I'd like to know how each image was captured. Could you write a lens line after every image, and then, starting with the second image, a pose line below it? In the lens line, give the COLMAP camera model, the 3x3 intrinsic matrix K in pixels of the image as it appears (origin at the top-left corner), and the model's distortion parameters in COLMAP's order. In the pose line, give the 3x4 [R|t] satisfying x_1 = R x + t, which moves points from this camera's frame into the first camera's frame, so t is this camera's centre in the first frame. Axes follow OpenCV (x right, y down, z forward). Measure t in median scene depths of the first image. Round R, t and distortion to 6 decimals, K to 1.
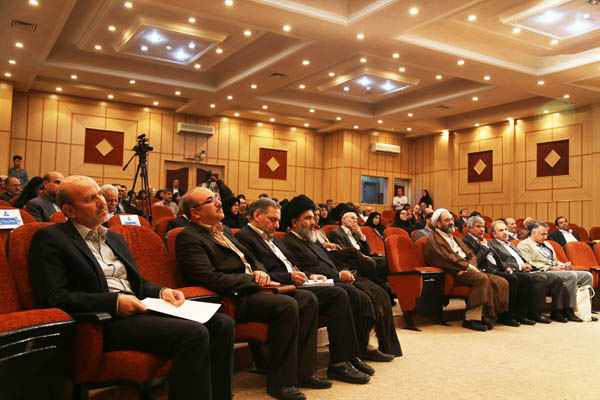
lens RADIAL K [[561.6, 0, 300.0], [0, 561.6, 200.0], [0, 0, 1]] dist [0.004649, -0.001537]
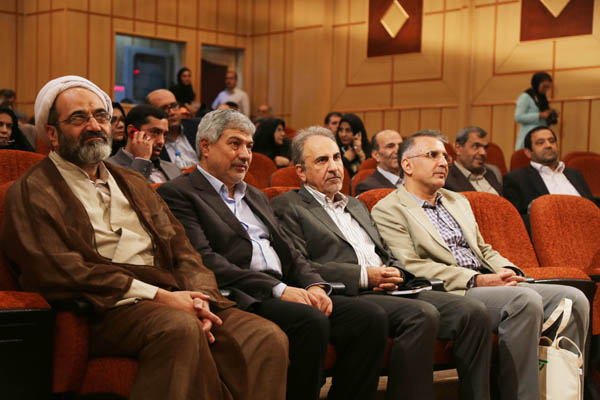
lens RADIAL K [[1192.3, 0, 300.0], [0, 1192.3, 200.0], [0, 0, 1]] dist [0.258938, 0.101070]
pose [[0.981931, -0.002090, 0.189226, 0.093273], [-0.012183, 0.997166, 0.074237, 0.011610], [-0.188845, -0.075201, 0.979123, 0.147122]]
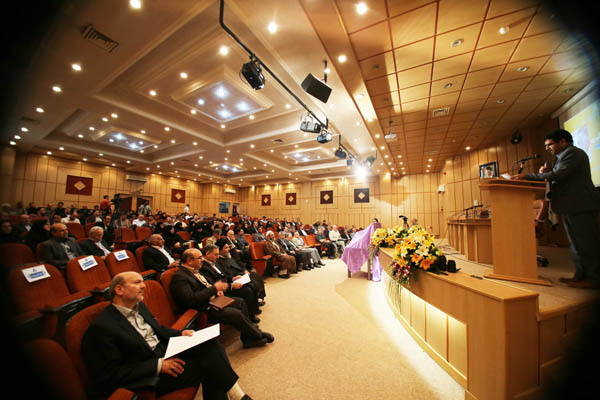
lens RADIAL K [[206.9, 0, 306.9], [0, 206.9, 205.0], [0, 0, 1]] dist [-0.037998, -0.000090]
pose [[0.855438, 0.016077, 0.517655, -0.035600], [-0.014804, 0.999869, -0.006590, -0.036591], [-0.517693, -0.002026, 0.855564, 0.039528]]
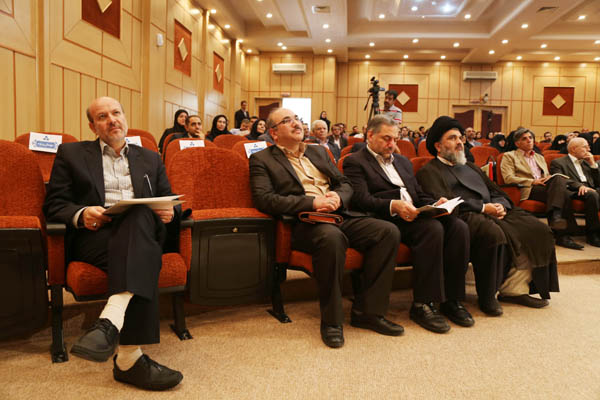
lens RADIAL K [[433.3, 0, 300.0], [0, 433.3, 200.0], [0, 0, 1]] dist [-0.119558, 0.086428]
pose [[0.792275, 0.044221, -0.608560, 0.064610], [0.036475, 0.992154, 0.119581, 0.010213], [0.609073, -0.116938, 0.784446, 0.081459]]
